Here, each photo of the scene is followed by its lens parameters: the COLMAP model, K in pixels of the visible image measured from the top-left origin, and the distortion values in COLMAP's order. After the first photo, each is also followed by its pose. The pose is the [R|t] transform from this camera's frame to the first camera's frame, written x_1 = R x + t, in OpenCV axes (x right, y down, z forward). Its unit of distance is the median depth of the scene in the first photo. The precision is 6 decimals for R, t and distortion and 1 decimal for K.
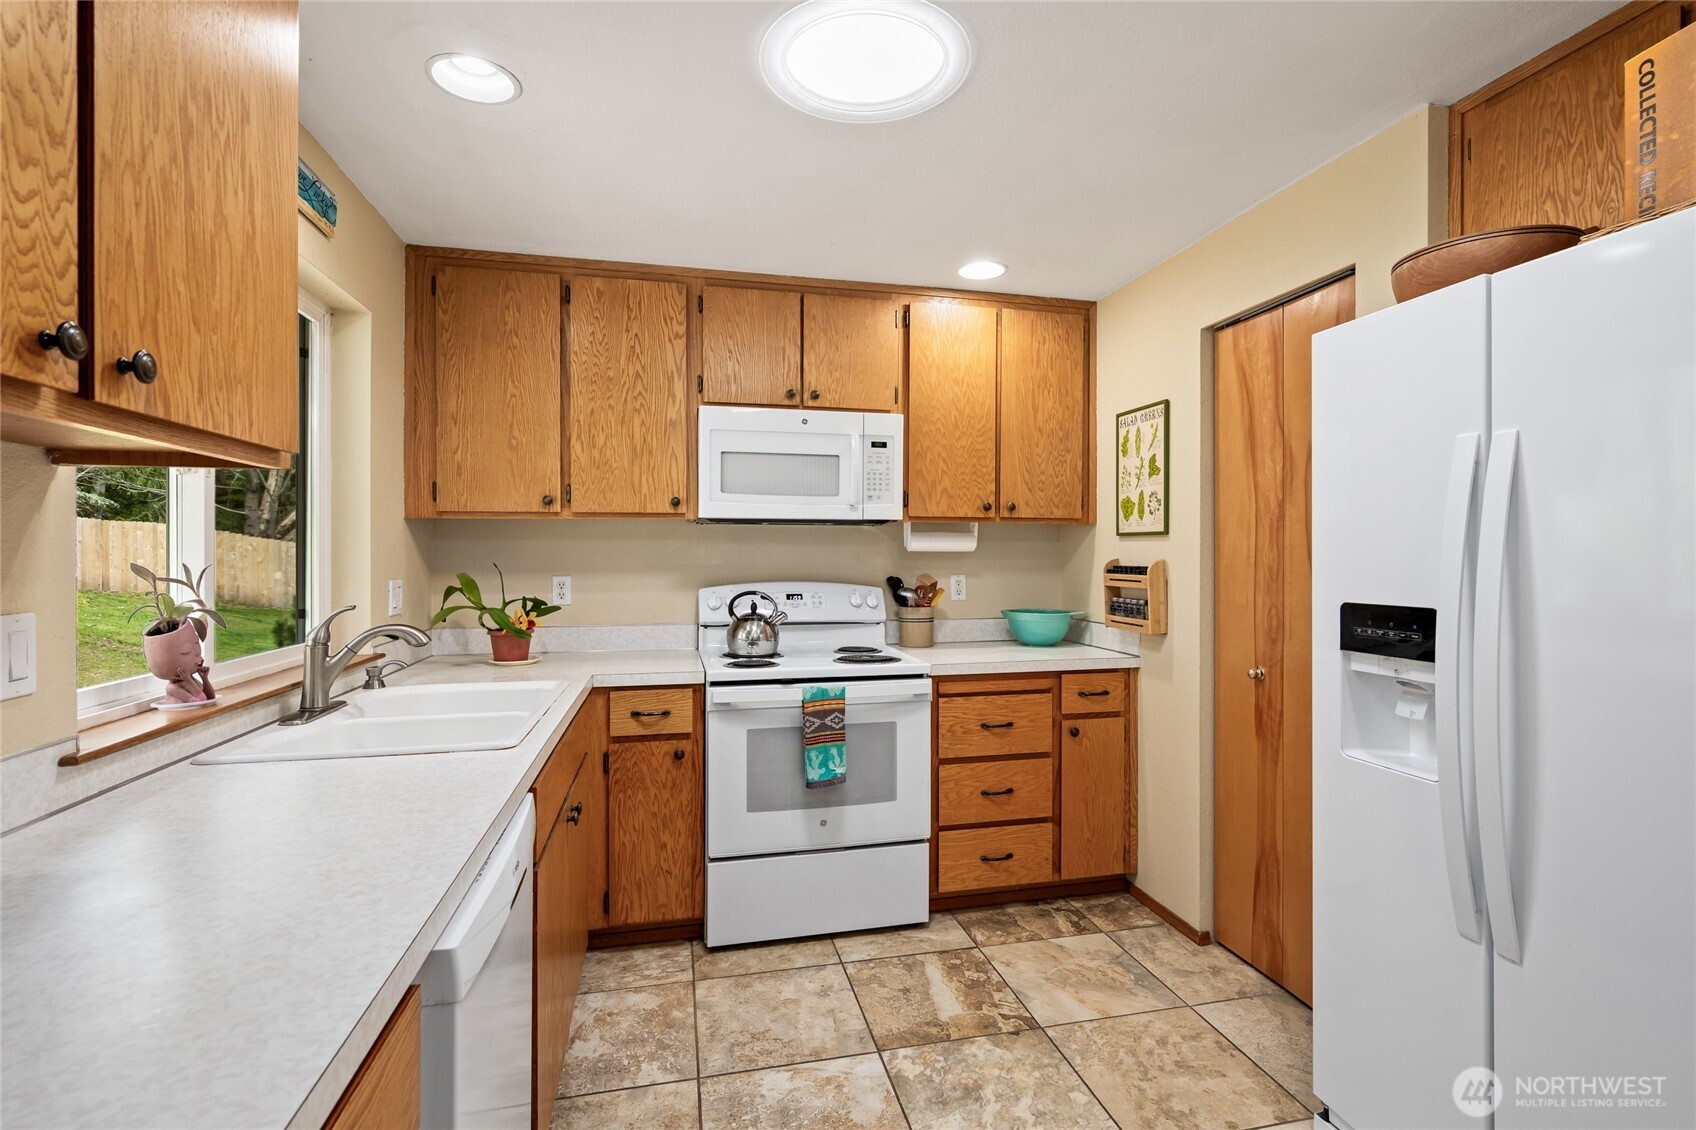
lens RADIAL K [[790.1, 0, 860.9], [0, 790.1, 558.0], [0, 0, 1]] dist [-0.003670, 0.000161]
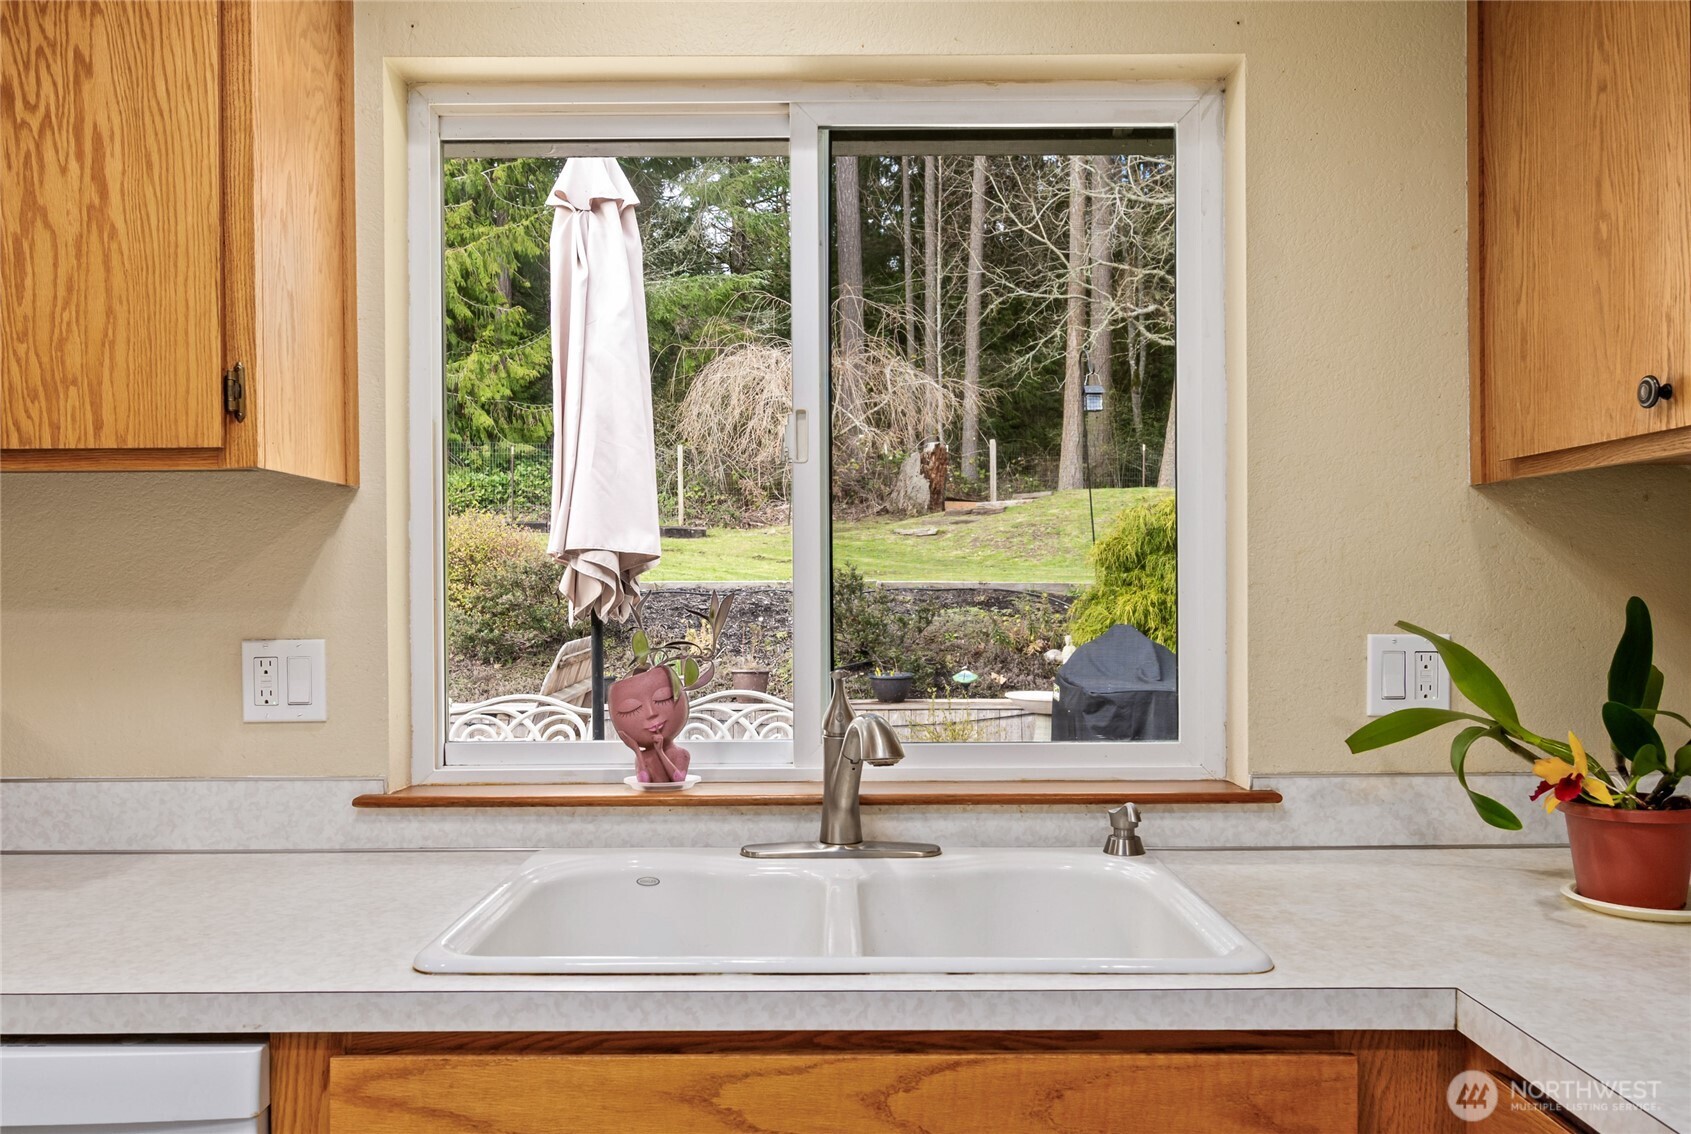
lens RADIAL K [[1319.7, 0, 838.4], [0, 1319.7, 582.1], [0, 0, 1]] dist [0.012451, -0.000812]
pose [[-0.230608, 0.000815, -0.973046, 0.171503], [0.001459, 0.999999, 0.000491, -0.000957], [0.973046, -0.001306, -0.230609, 0.832242]]
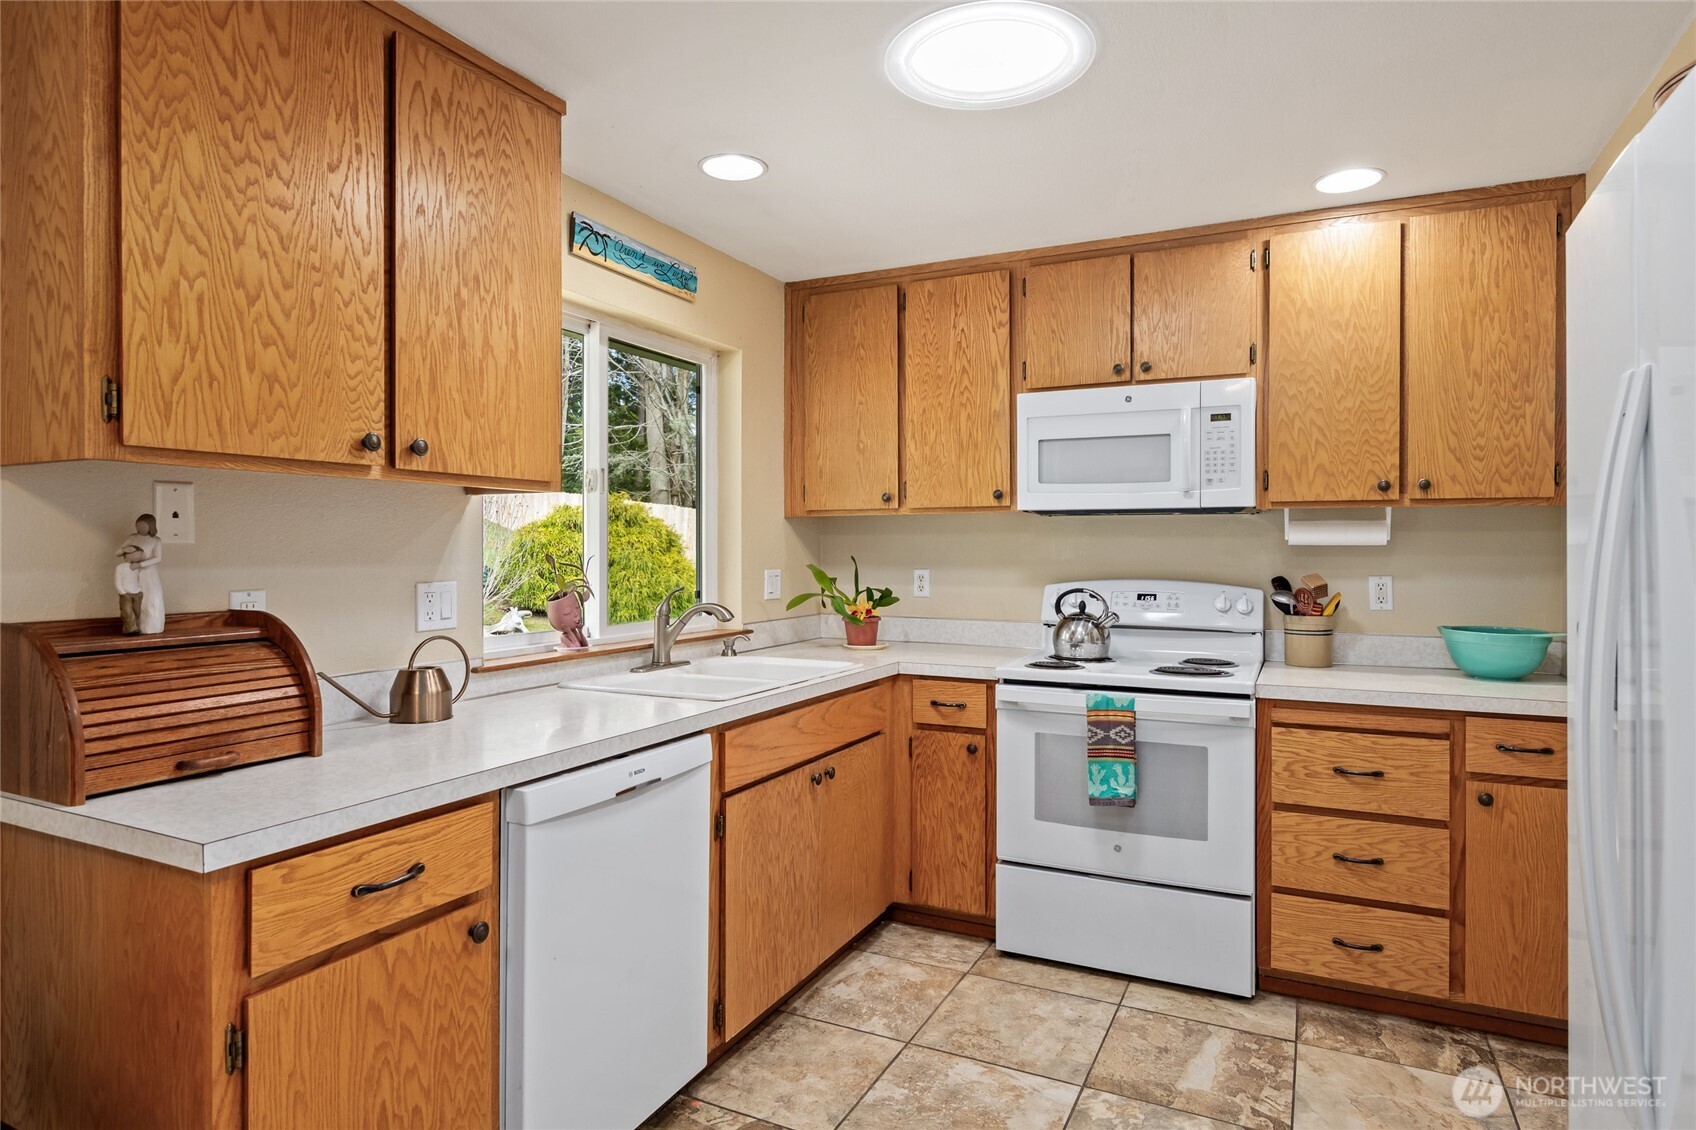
lens RADIAL K [[954.7, 0, 851.1], [0, 954.7, 553.3], [0, 0, 1]] dist [-0.004145, -0.000457]
pose [[0.769946, 0.004769, -0.638091, 0.399874], [-0.004549, 0.999988, 0.001985, -0.000113], [0.638093, 0.001374, 0.769958, -0.026428]]
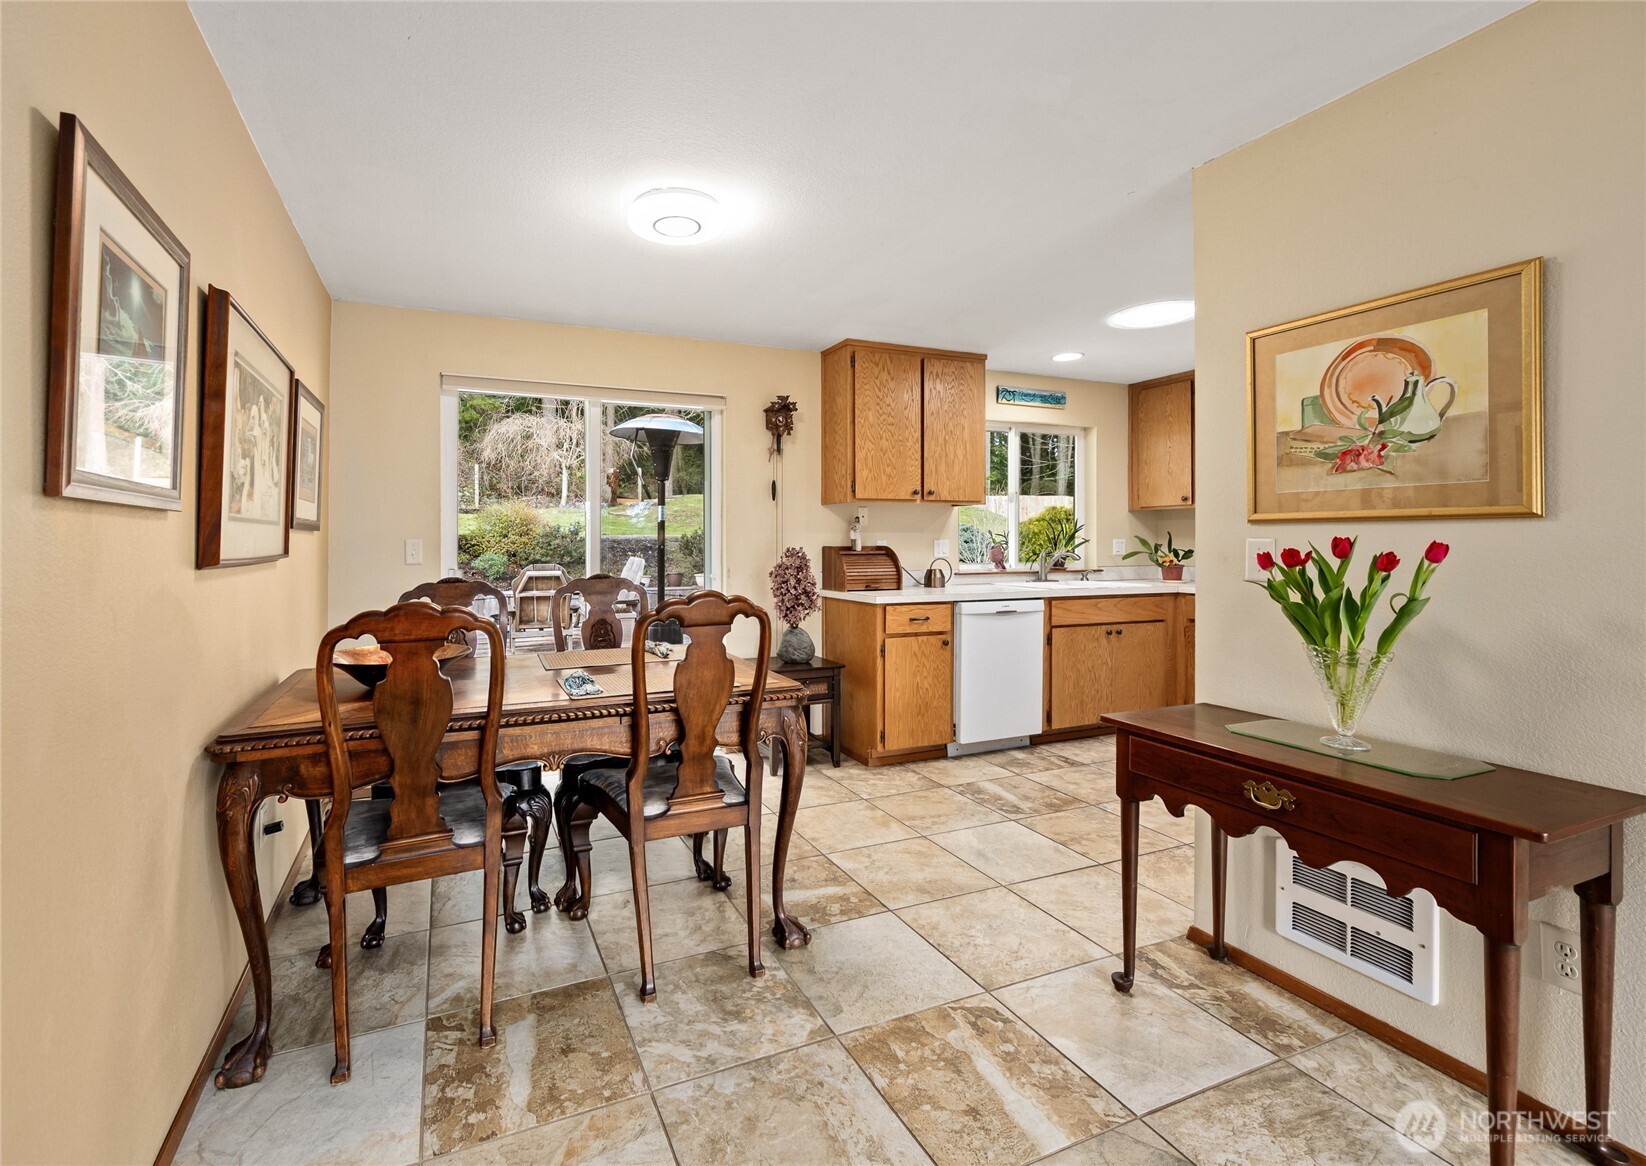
lens RADIAL K [[718.2, 0, 737.9], [0, 718.2, 543.9], [0, 0, 1]] dist [0.001697, 0.000069]
pose [[0.142382, 0.005210, -0.989798, 1.214790], [-0.001821, 0.999986, 0.005002, 0.031661], [0.989810, 0.001090, 0.142389, -0.337955]]
